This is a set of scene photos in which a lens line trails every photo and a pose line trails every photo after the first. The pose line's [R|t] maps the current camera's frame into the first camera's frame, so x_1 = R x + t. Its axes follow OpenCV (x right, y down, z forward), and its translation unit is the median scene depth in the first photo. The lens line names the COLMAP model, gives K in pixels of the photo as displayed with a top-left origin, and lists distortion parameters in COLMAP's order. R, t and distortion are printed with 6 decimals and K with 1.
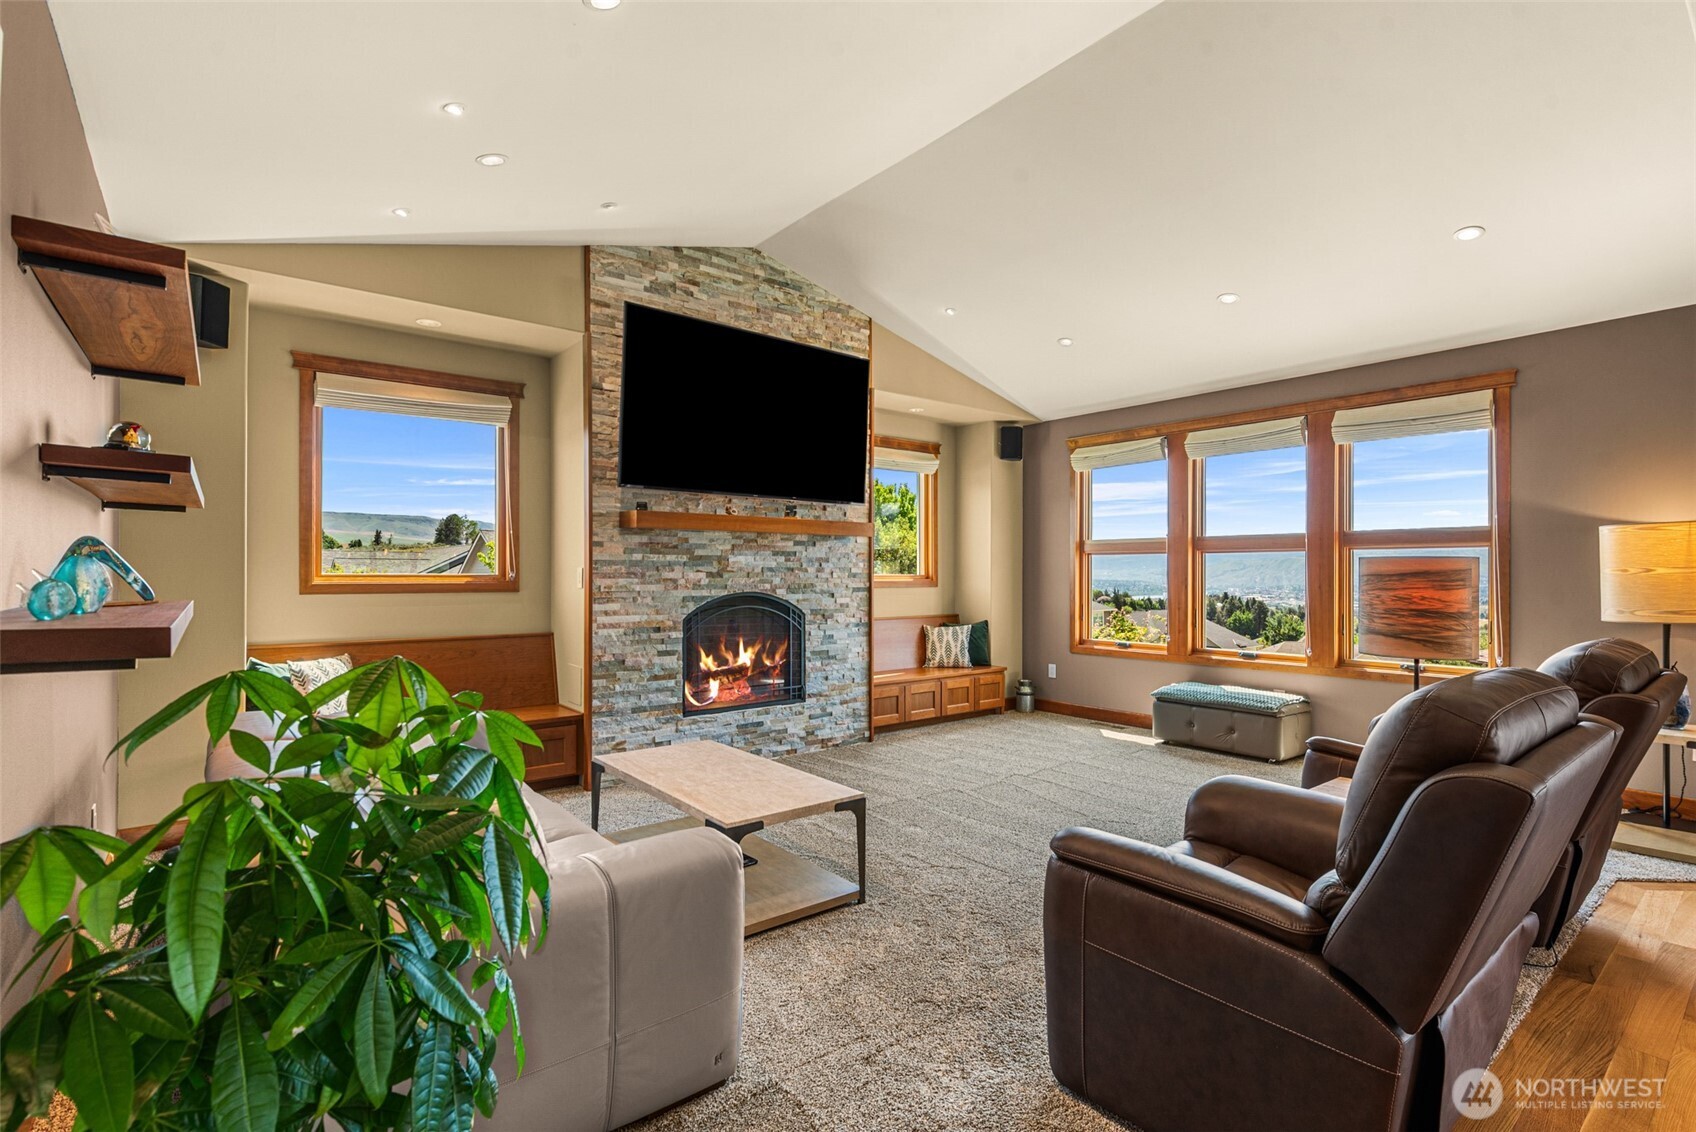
lens RADIAL K [[791.0, 0, 861.4], [0, 791.0, 569.6], [0, 0, 1]] dist [-0.001761, -0.000446]
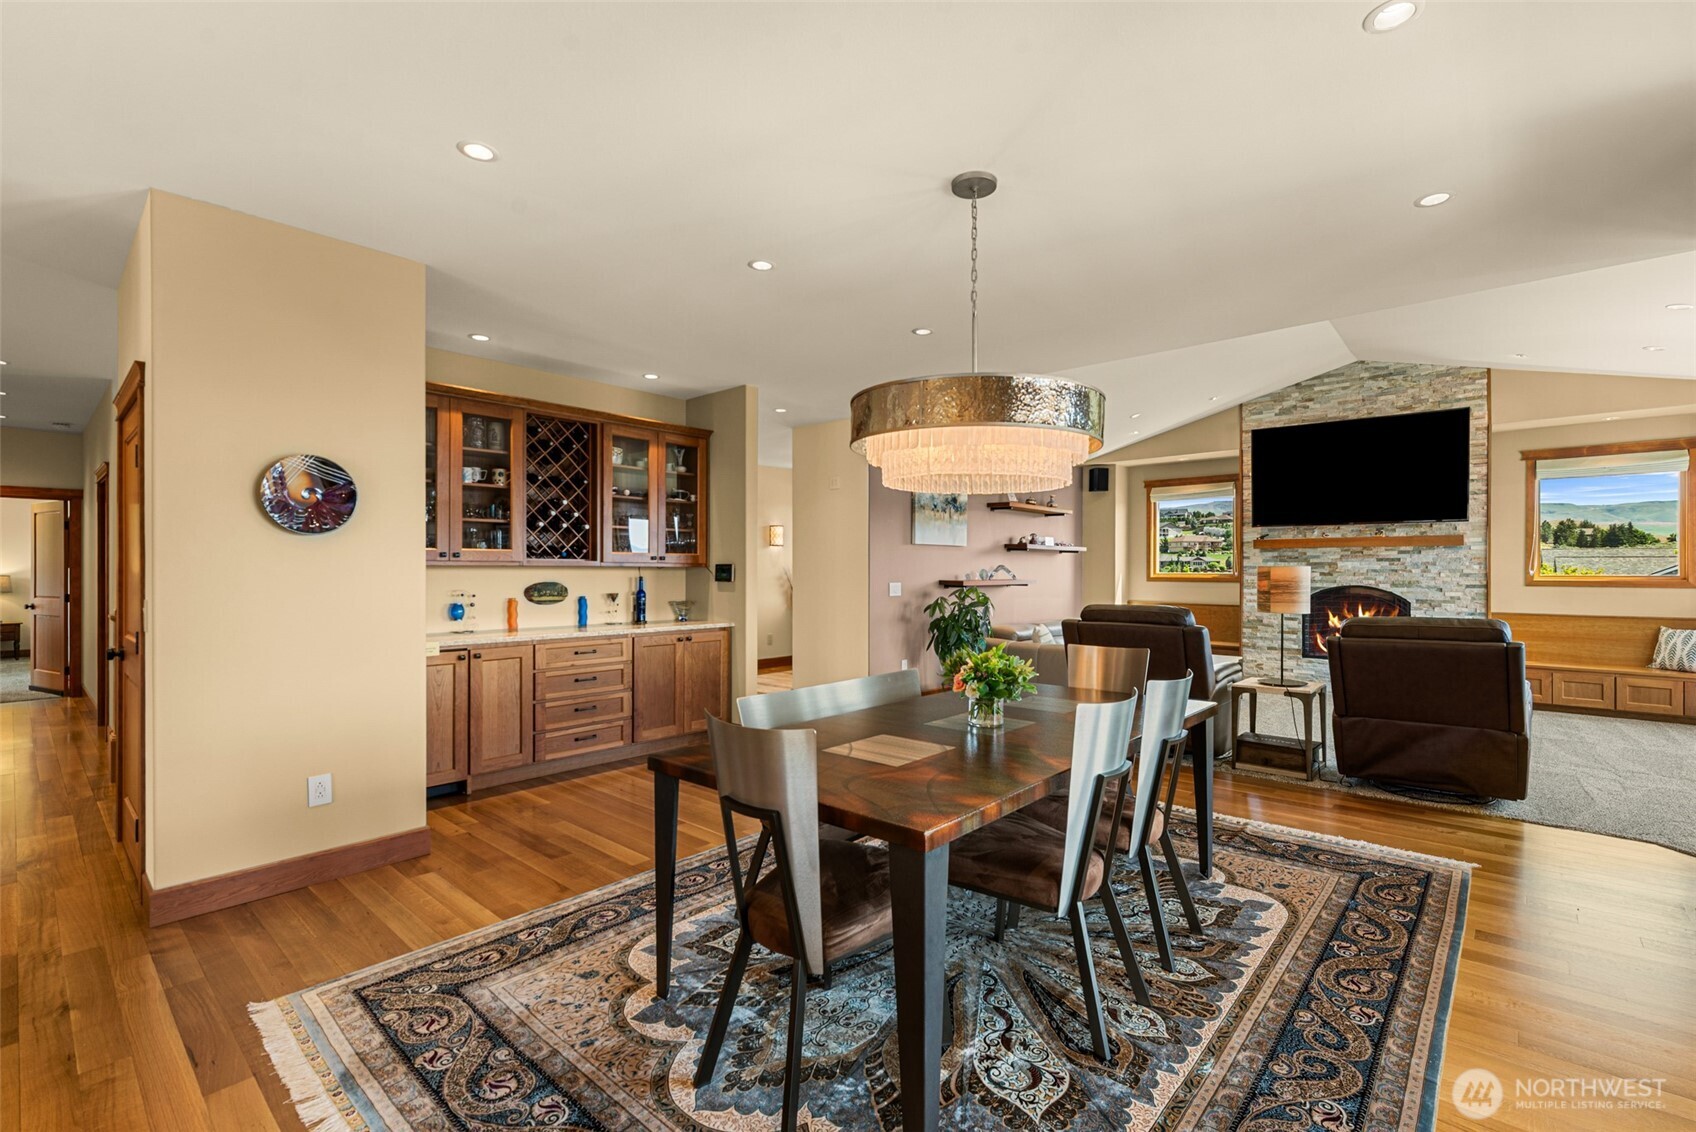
lens RADIAL K [[748.7, 0, 871.8], [0, 748.7, 569.9], [0, 0, 1]] dist [0.002981, 0.000556]
pose [[0.174864, -0.001756, -0.984591, 1.109240], [0.002653, 0.999996, -0.001312, -0.002387], [0.984589, -0.002382, 0.174868, -0.180019]]
